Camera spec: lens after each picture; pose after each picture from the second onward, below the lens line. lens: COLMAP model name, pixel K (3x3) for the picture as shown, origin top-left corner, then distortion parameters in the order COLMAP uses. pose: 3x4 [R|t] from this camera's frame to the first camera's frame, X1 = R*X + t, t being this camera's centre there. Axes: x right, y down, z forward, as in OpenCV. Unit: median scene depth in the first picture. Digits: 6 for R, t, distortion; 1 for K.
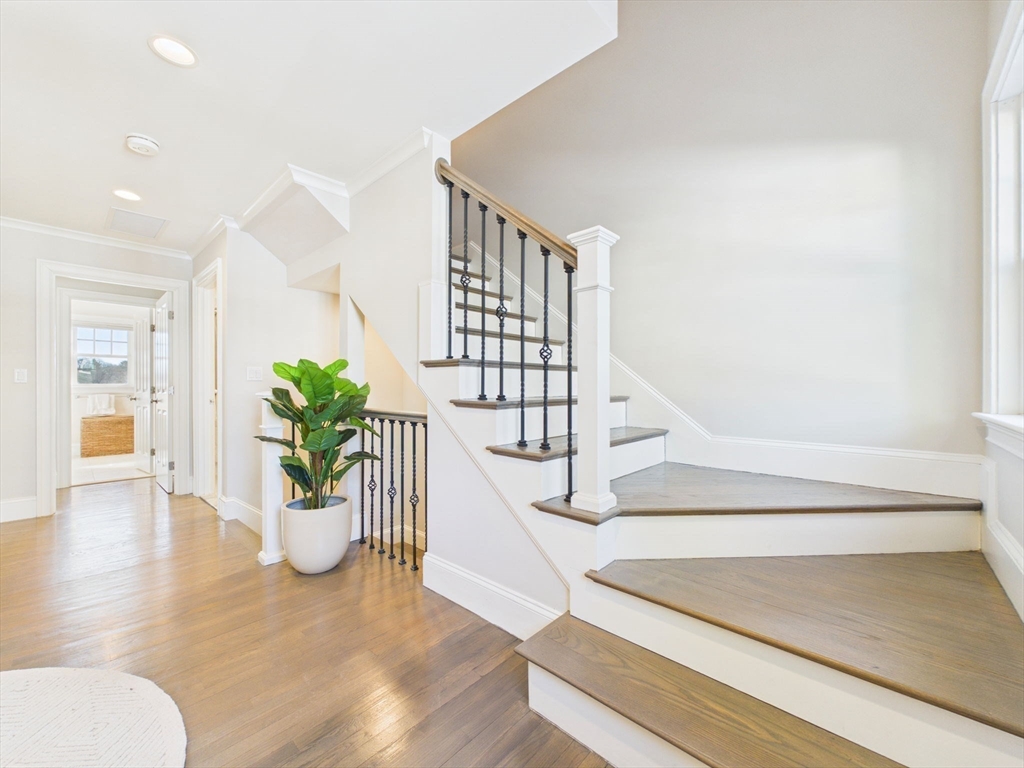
lens RADIAL K [[412.0, 0, 512.8], [0, 412.0, 385.7], [0, 0, 1]] dist [0.000411, 0.000213]
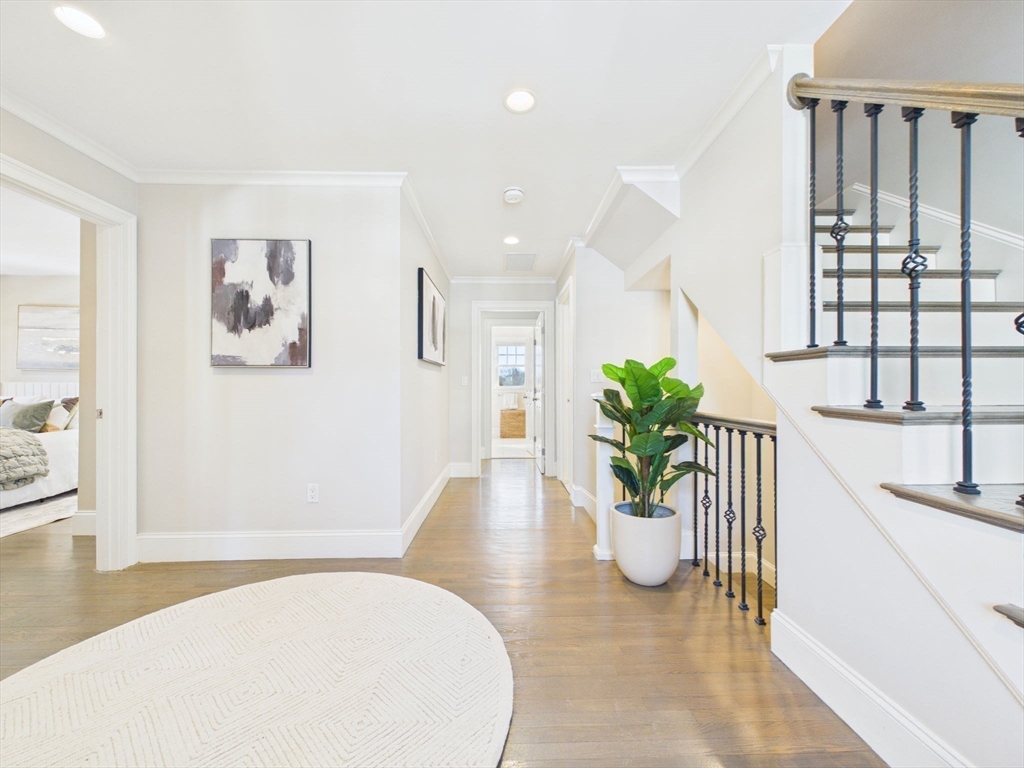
lens RADIAL K [[412.0, 0, 512.8], [0, 412.0, 385.7], [0, 0, 1]] dist [0.000411, 0.000213]
pose [[0.696087, -0.004405, -0.717943, -0.002744], [0.001488, 0.999988, -0.004693, 0.001349], [0.717955, 0.002198, 0.696086, 0.121121]]
